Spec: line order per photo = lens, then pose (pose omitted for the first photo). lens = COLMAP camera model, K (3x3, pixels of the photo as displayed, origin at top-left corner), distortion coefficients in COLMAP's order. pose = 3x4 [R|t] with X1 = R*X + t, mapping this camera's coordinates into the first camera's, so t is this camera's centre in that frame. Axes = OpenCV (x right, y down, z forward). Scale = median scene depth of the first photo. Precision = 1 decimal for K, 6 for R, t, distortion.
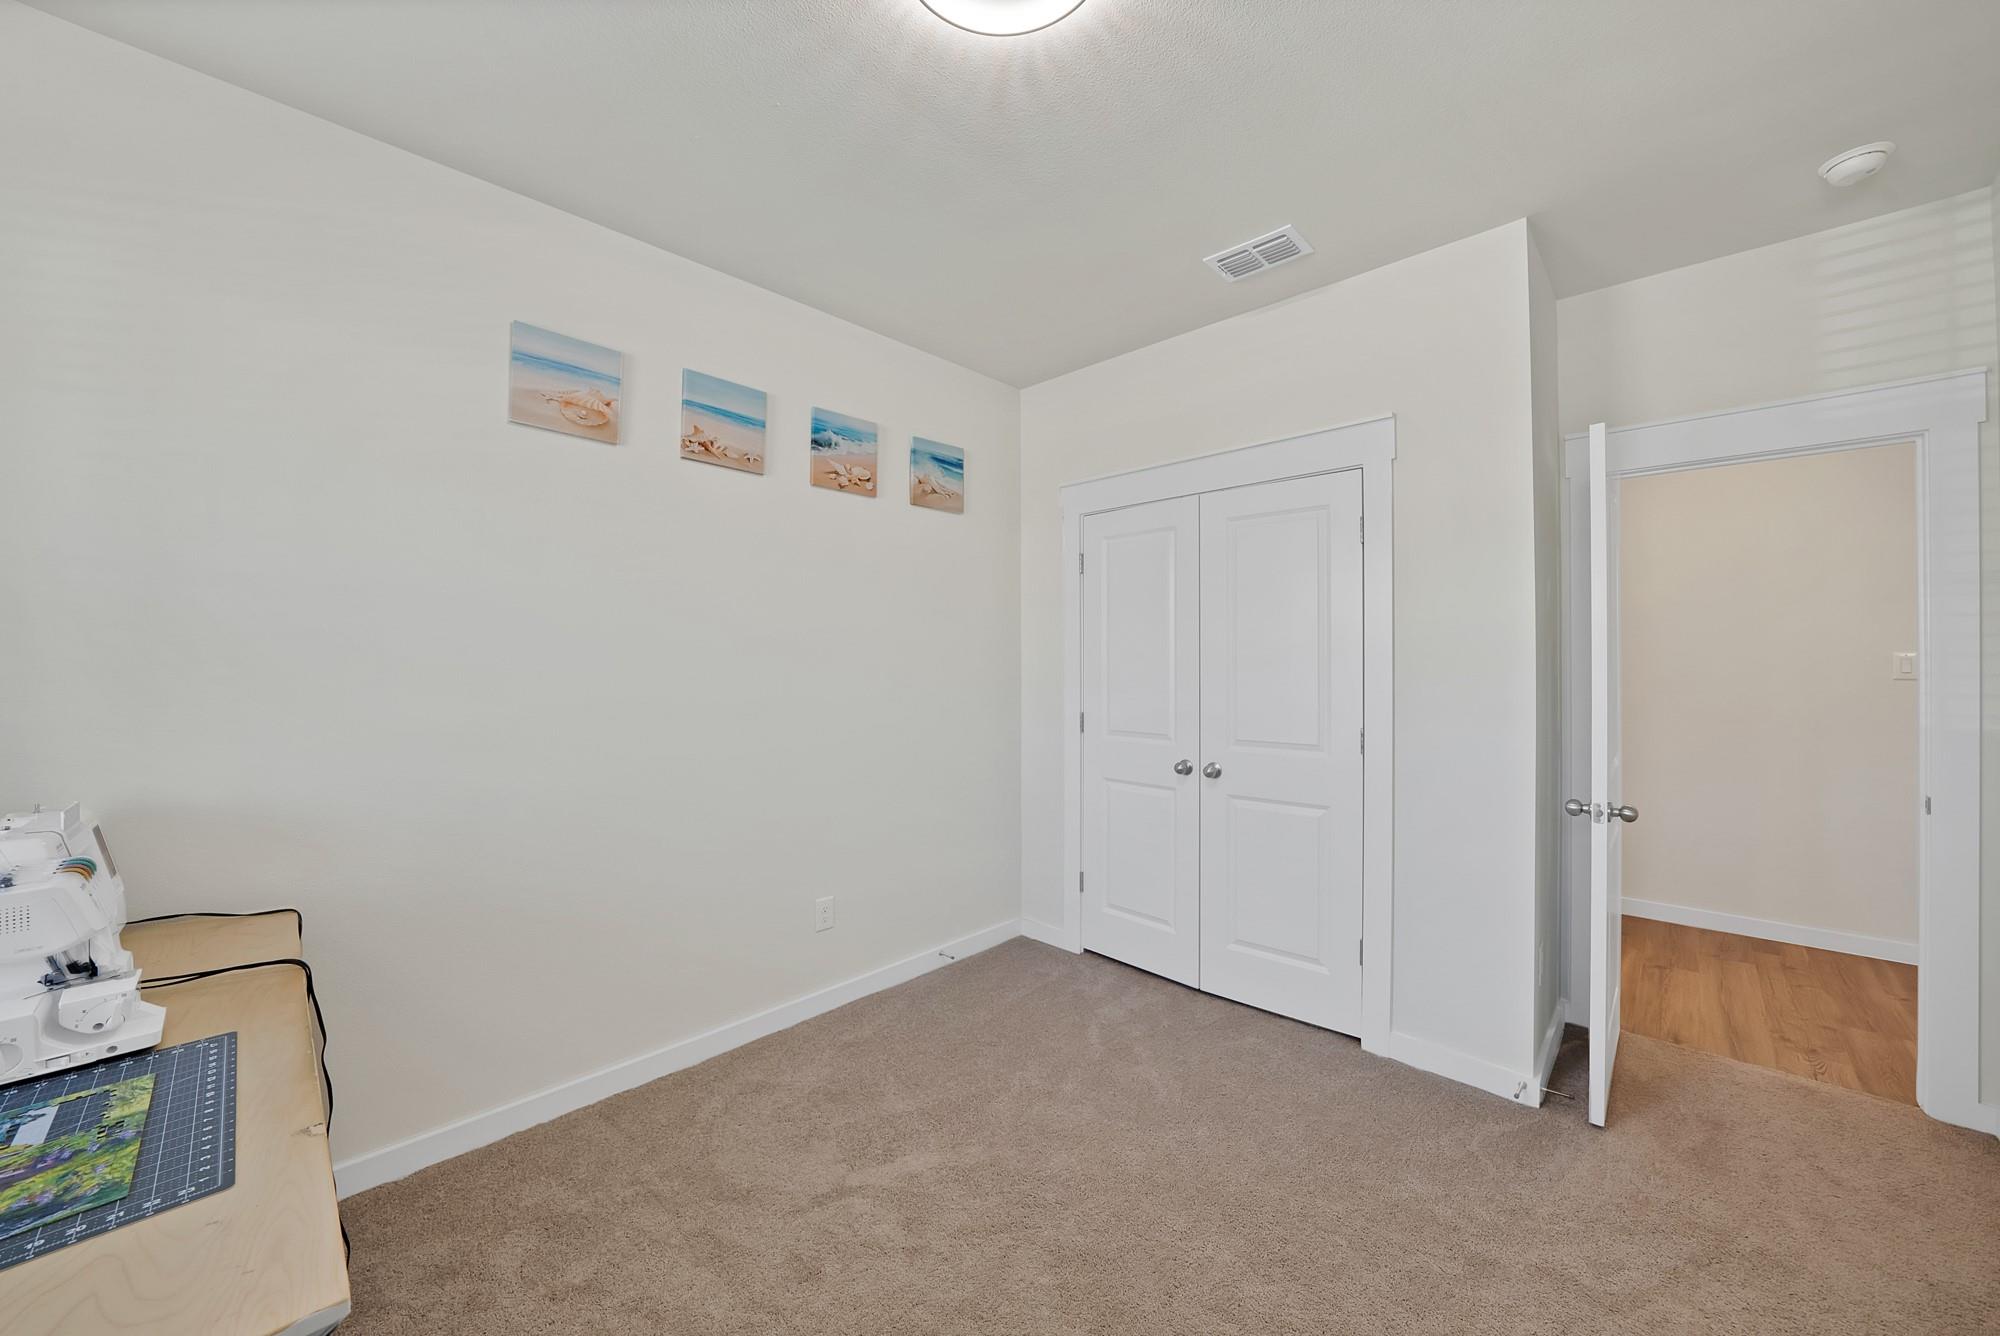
lens RADIAL K [[732.1, 0, 993.6], [0, 732.1, 651.4], [0, 0, 1]] dist [-0.017725, 0.000992]
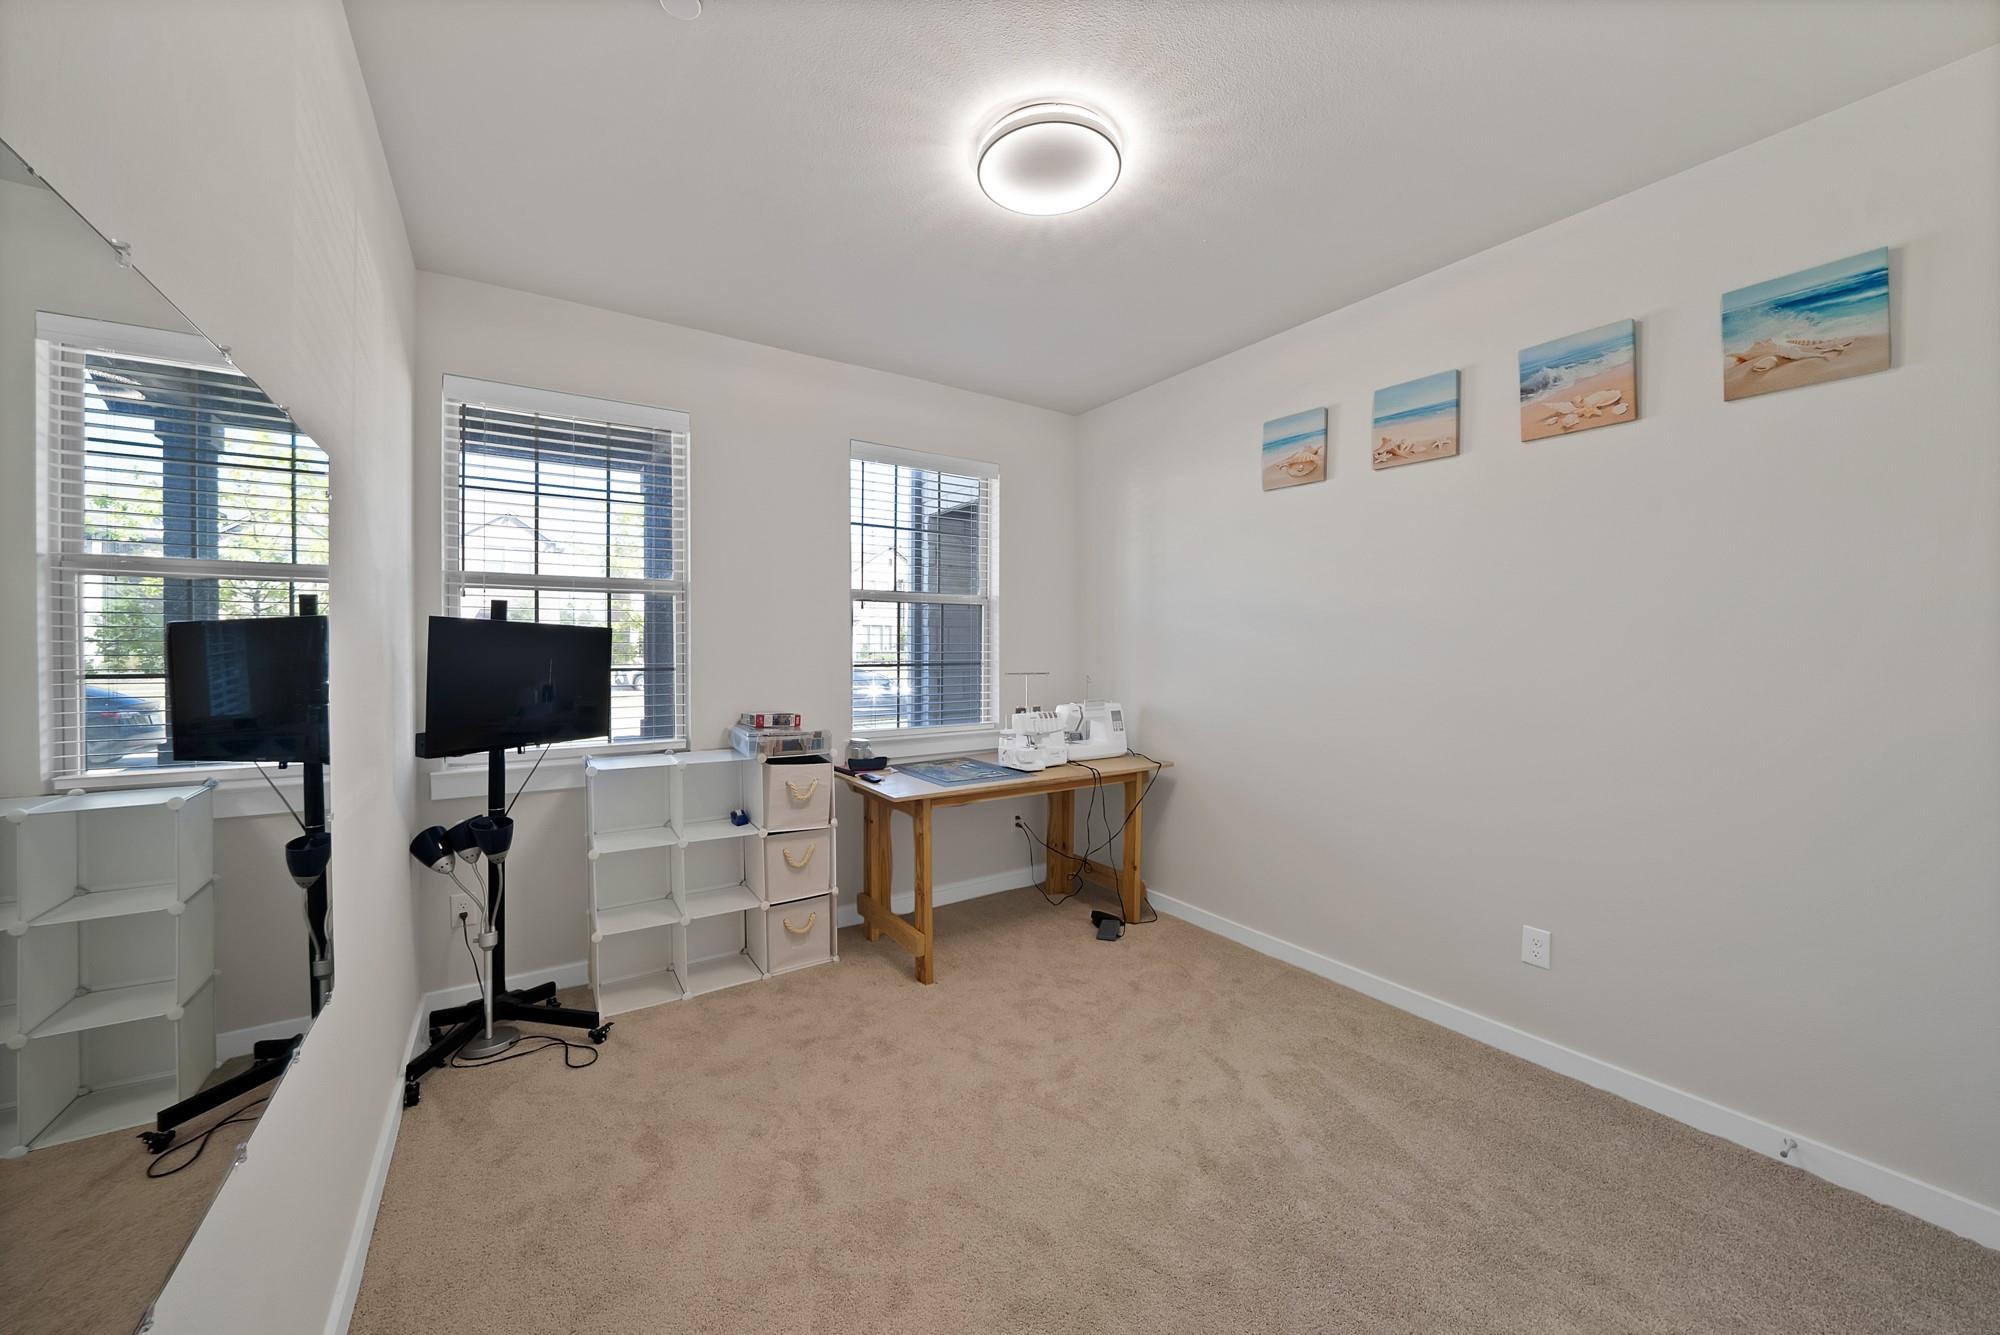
lens RADIAL K [[732.1, 0, 995.9], [0, 732.1, 661.4], [0, 0, 1]] dist [-0.017725, 0.000992]
pose [[-0.215218, 0.019328, -0.976375, 0.721152], [0.011695, 0.999783, 0.017214, 0.006853], [0.976496, -0.007714, -0.215398, 0.579132]]
